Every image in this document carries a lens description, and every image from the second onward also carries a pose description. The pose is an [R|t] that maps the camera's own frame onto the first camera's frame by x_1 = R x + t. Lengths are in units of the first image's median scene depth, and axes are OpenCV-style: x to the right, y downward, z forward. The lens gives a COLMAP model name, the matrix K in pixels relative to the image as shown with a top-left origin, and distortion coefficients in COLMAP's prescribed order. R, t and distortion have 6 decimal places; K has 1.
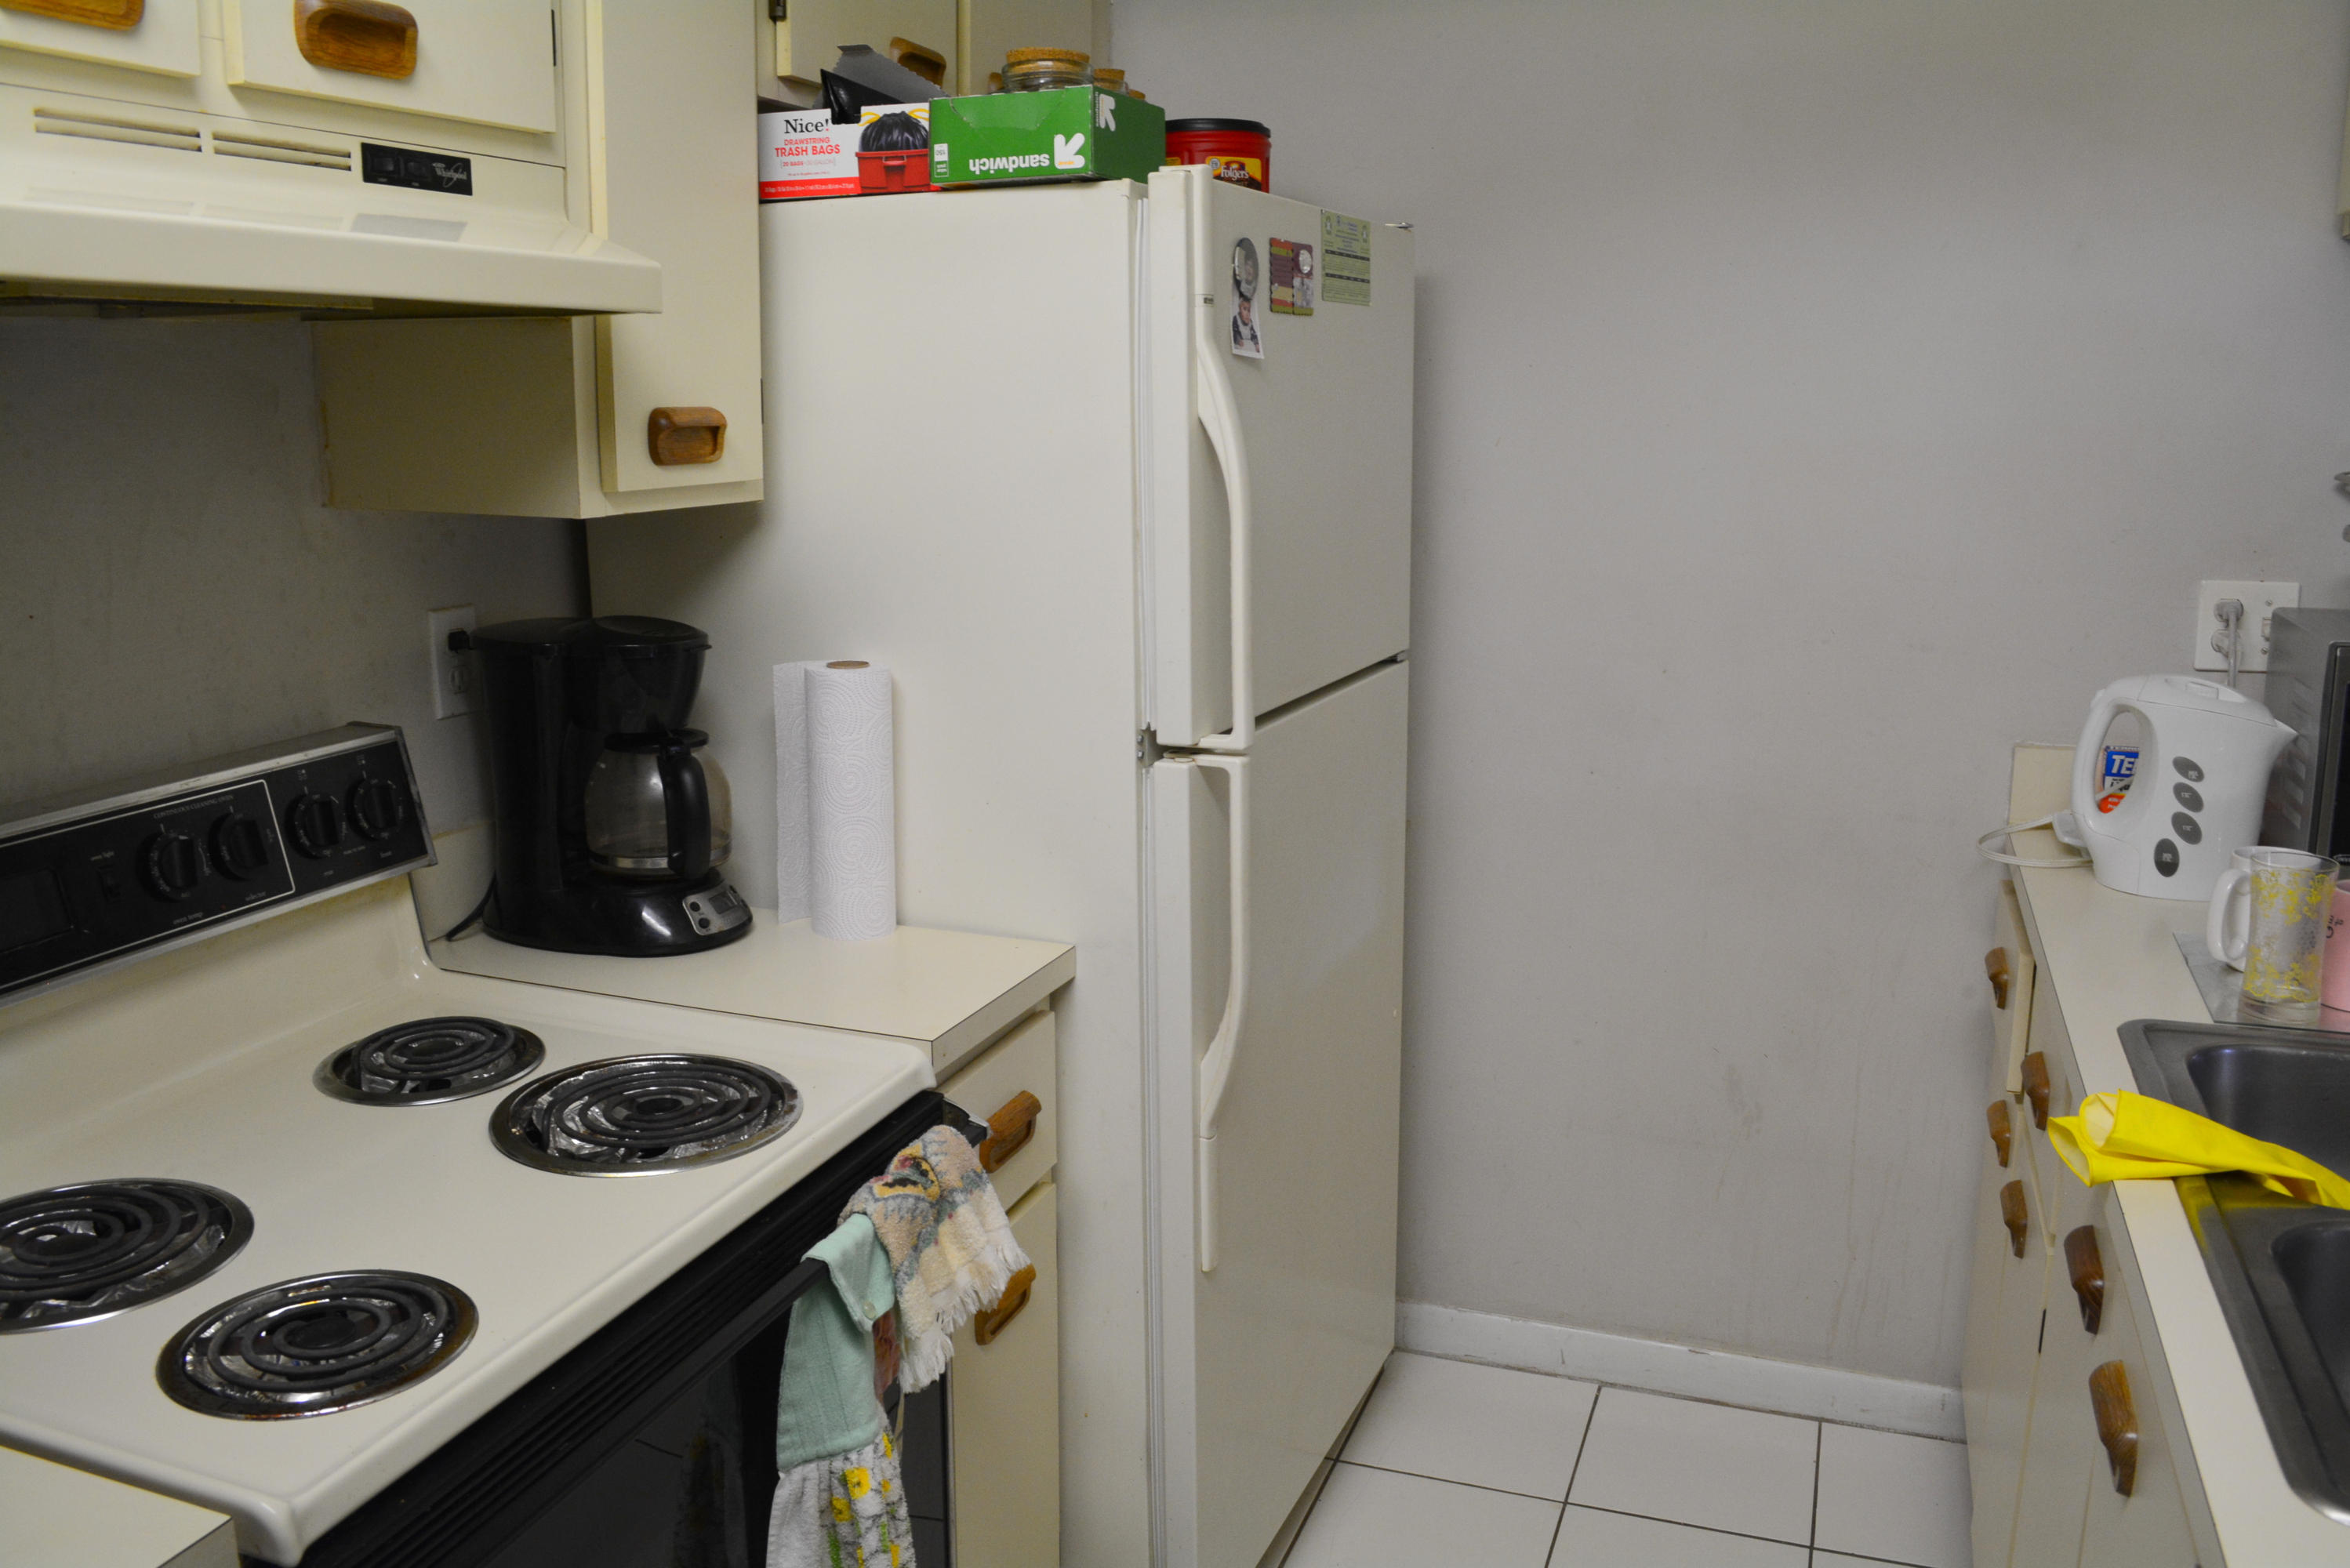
lens RADIAL K [[1865.8, 0, 1180.0], [0, 1865.8, 776.7], [0, 0, 1]] dist [-0.089297, 0.023168]
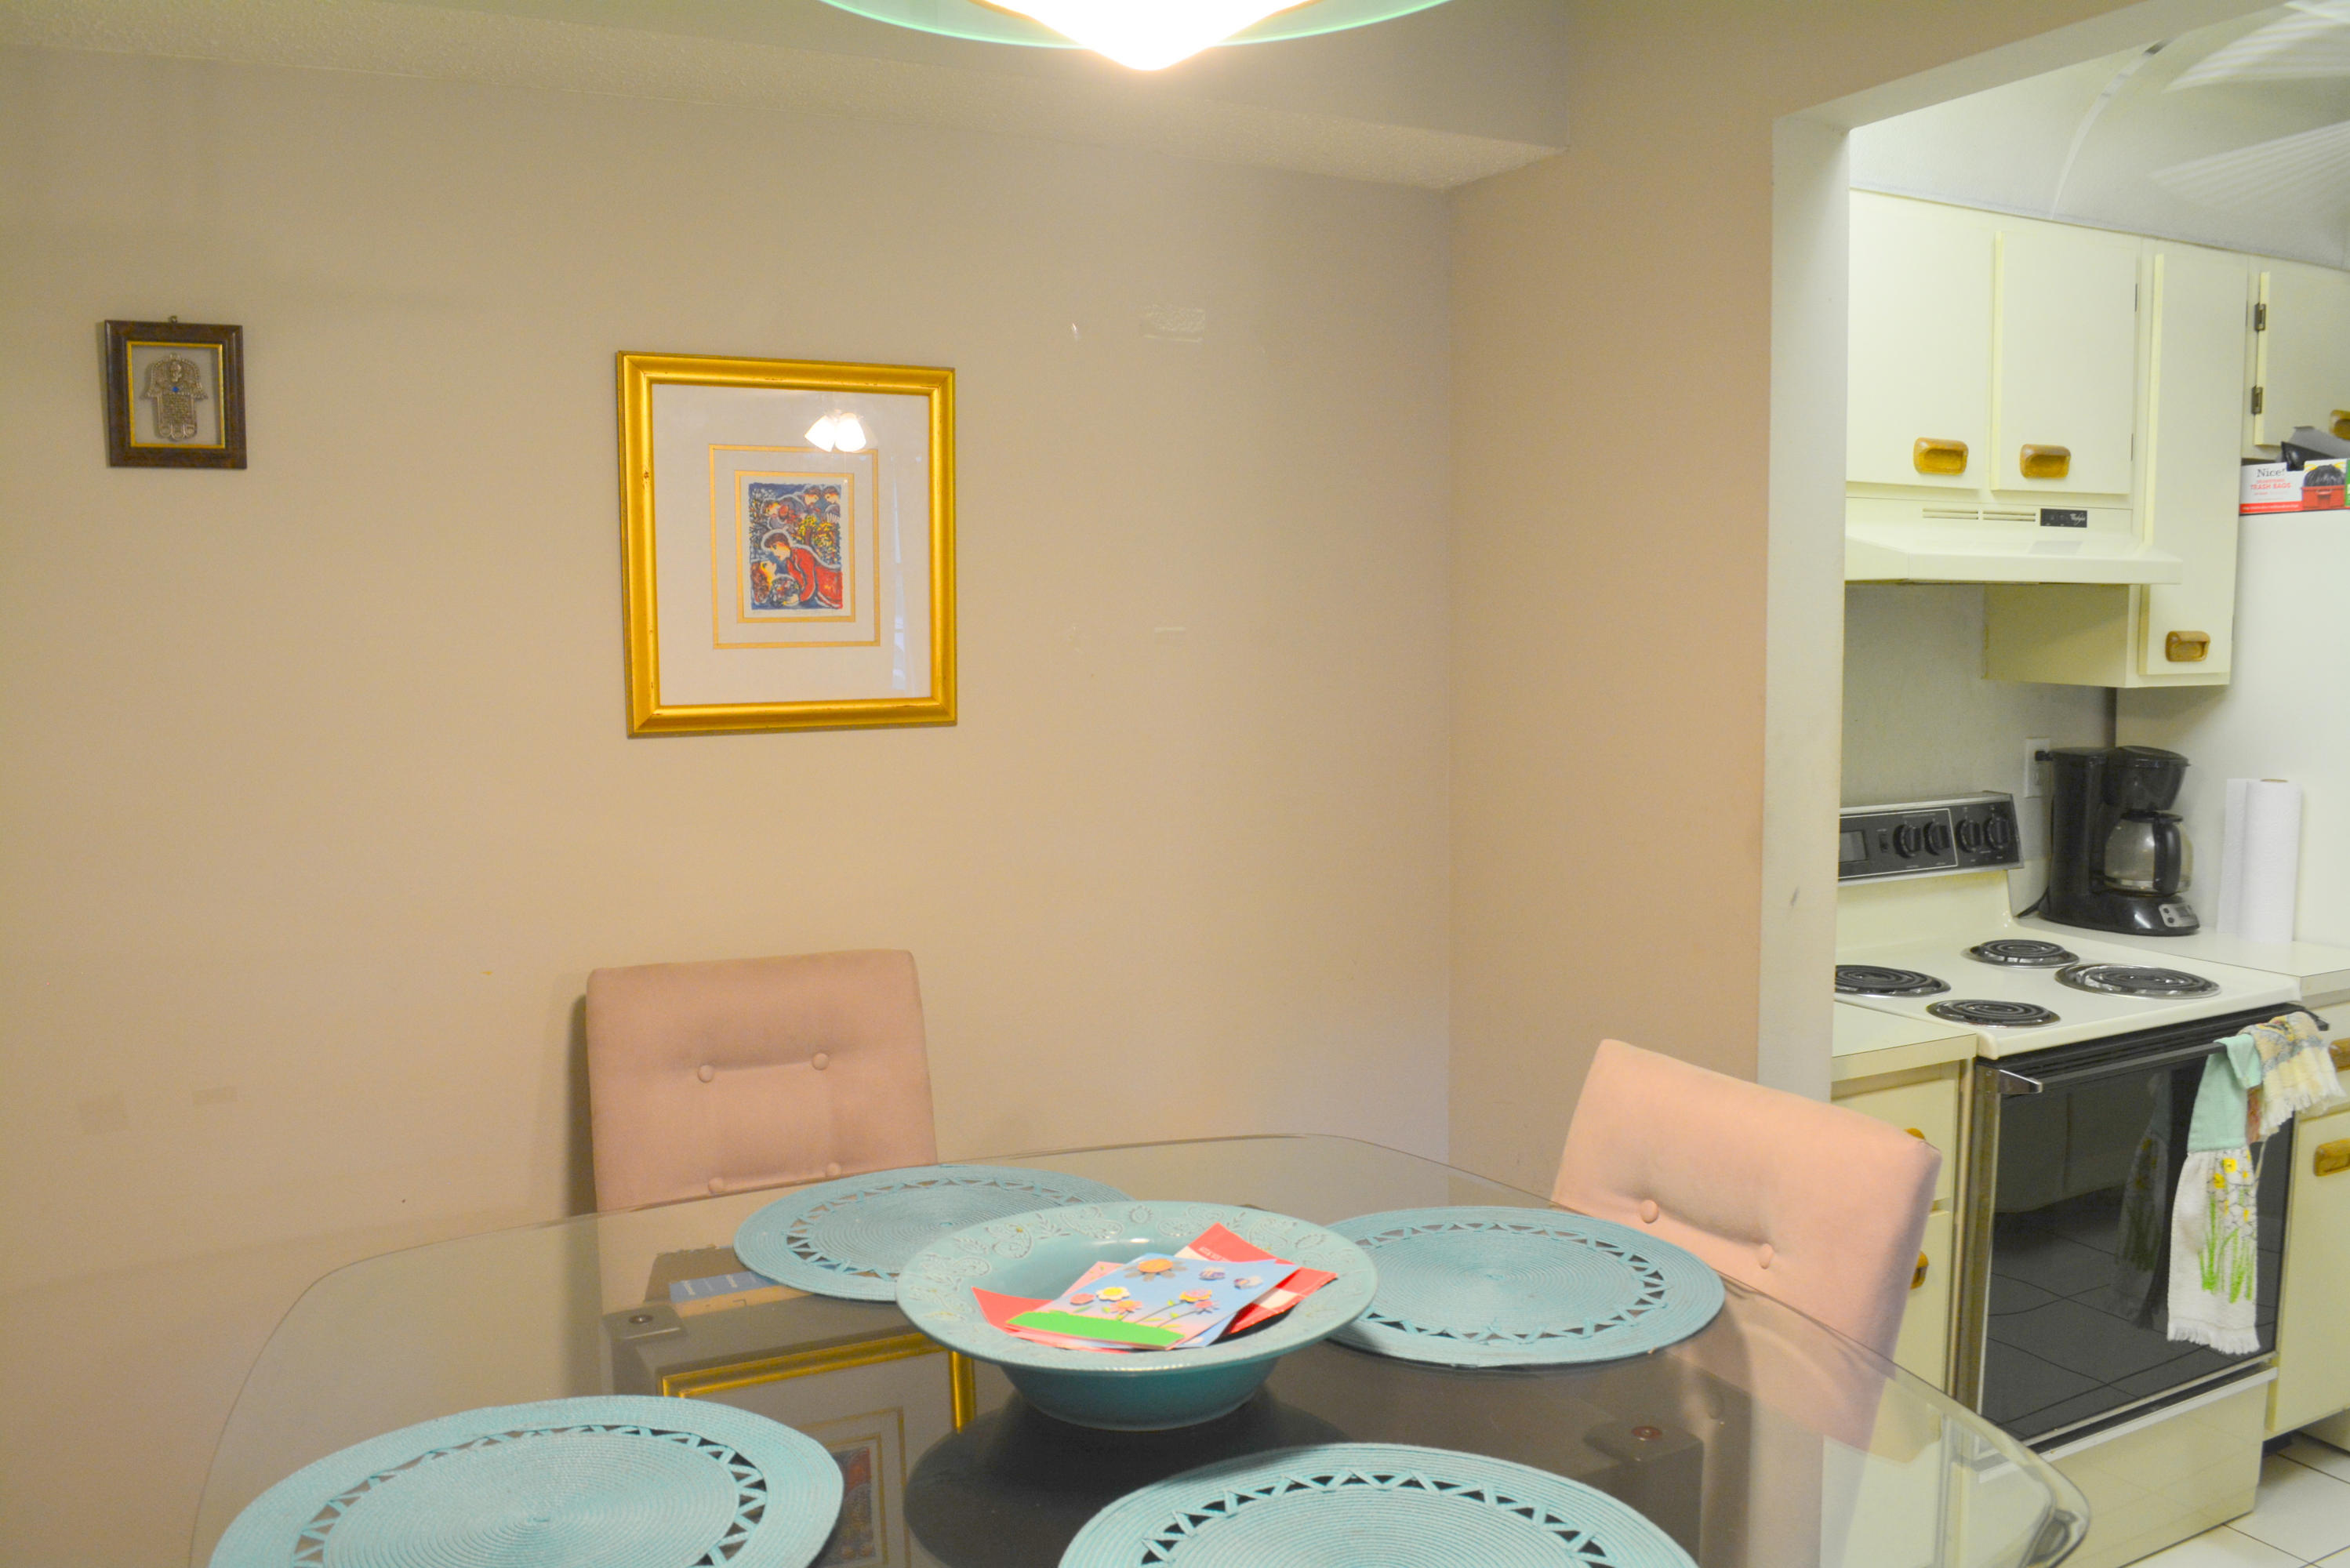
lens RADIAL K [[1865.8, 0, 1178.1], [0, 1865.8, 793.1], [0, 0, 1]] dist [-0.089297, 0.023168]
pose [[0.735469, 0.057160, -0.675143, 0.216040], [-0.129242, 0.989975, -0.056975, 0.185677], [0.665118, 0.129160, 0.735484, -0.941963]]
